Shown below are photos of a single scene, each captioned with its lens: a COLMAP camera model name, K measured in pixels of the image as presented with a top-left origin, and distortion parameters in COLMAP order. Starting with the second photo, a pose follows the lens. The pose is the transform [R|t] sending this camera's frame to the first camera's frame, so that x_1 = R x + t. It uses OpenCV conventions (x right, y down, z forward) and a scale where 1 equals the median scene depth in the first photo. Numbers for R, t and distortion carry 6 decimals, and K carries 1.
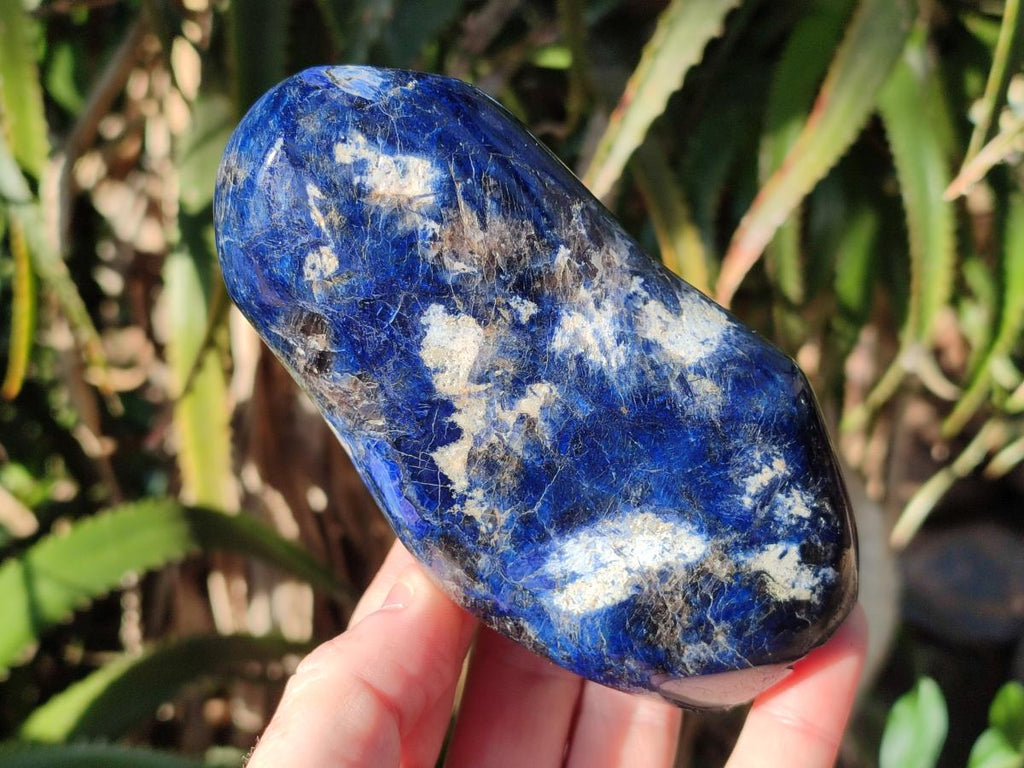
lens RADIAL K [[1488.9, 0, 508.2], [0, 1488.9, 385.0], [0, 0, 1]] dist [0.357783, -2.387414]
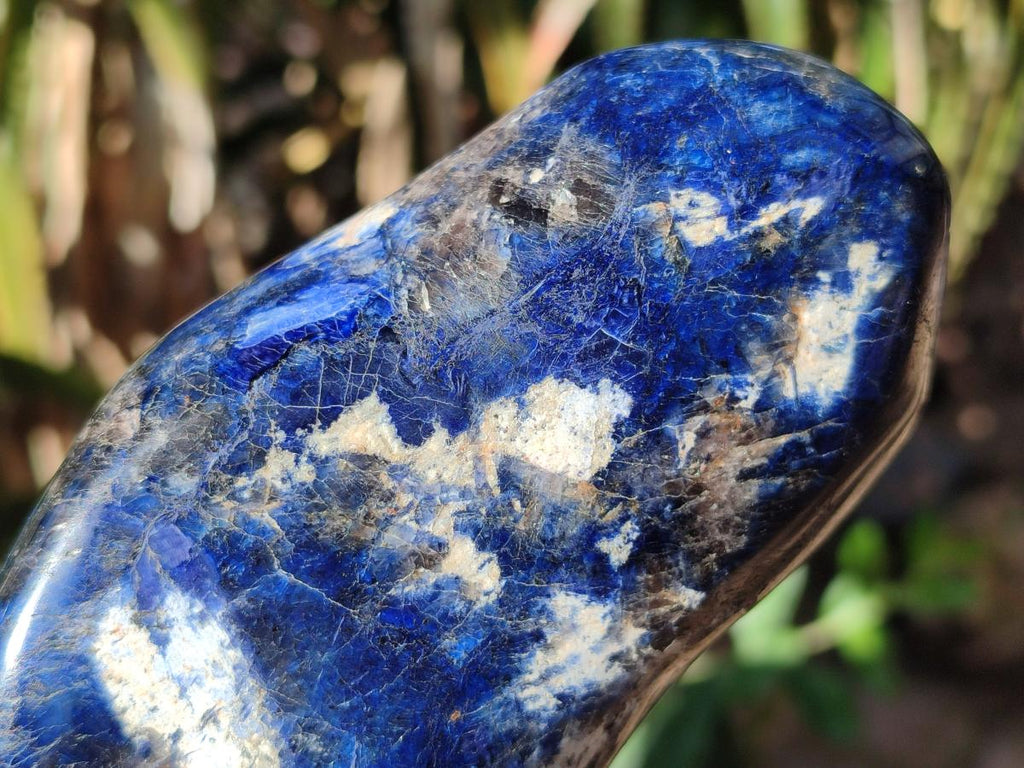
lens RADIAL K [[1488.9, 0, 508.2], [0, 1488.9, 385.0], [0, 0, 1]] dist [0.357783, -2.387414]
pose [[0.002779, 0.998181, 0.060230, -0.091875], [-0.963234, 0.018853, -0.268002, 0.156462], [-0.268650, -0.057270, 0.961534, 0.418828]]
